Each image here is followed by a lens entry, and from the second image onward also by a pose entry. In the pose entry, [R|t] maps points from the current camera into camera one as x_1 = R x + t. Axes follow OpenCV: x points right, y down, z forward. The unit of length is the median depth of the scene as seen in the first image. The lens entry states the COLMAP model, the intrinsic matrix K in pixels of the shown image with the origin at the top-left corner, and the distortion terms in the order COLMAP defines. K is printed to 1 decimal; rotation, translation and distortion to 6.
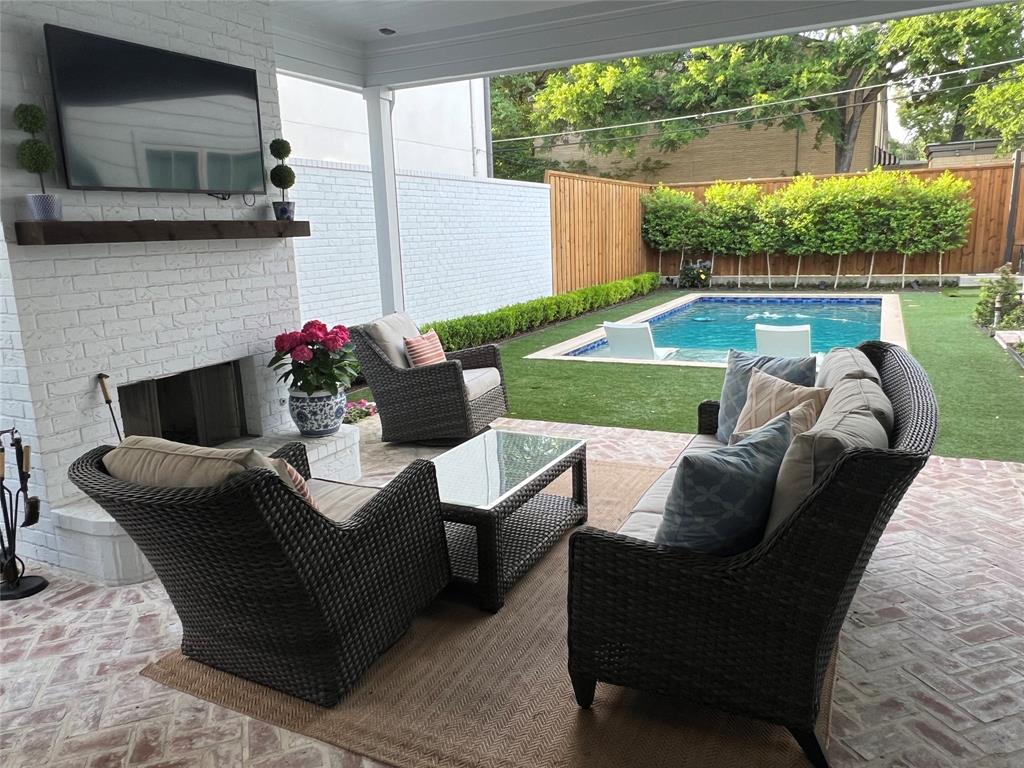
lens RADIAL K [[725.6, 0, 510.2], [0, 725.6, 385.3], [0, 0, 1]] dist [-0.035669, 0.003647]
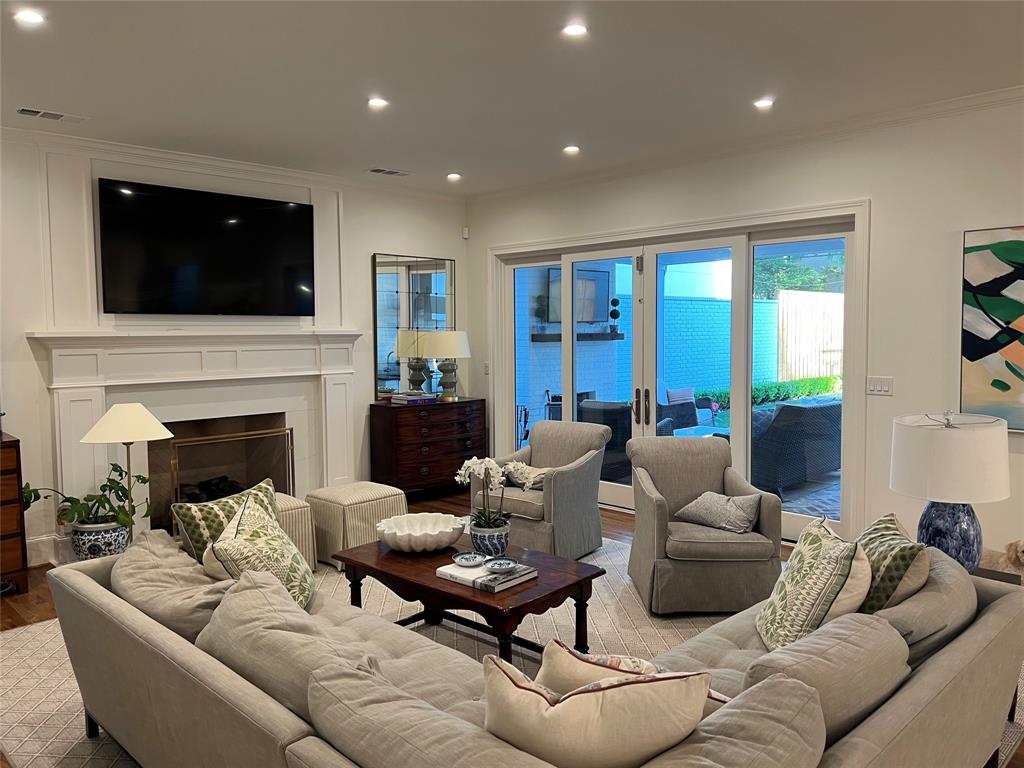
lens RADIAL K [[786.6, 0, 515.2], [0, 786.6, 383.8], [0, 0, 1]] dist [-0.002602, -0.000078]
pose [[0.945913, 0.051521, -0.320304, 0.052745], [-0.091326, 0.989670, -0.110513, 0.063162], [0.311301, 0.133788, 0.940847, -0.383108]]
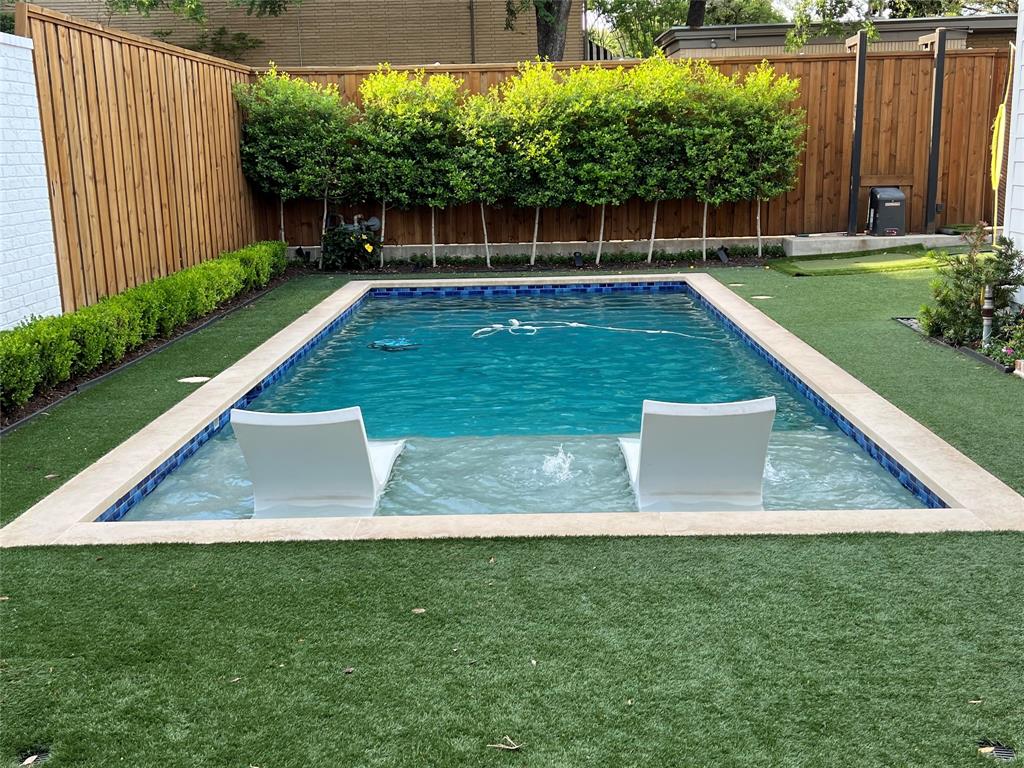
lens RADIAL K [[1101.2, 0, 514.8], [0, 1101.2, 385.6], [0, 0, 1]] dist [0.055381, 0.000000]
pose [[0.900788, -0.071968, 0.428254, 0.013118], [0.076330, 0.997058, 0.007004, -0.052417], [-0.427498, 0.026379, 0.903631, 0.254120]]
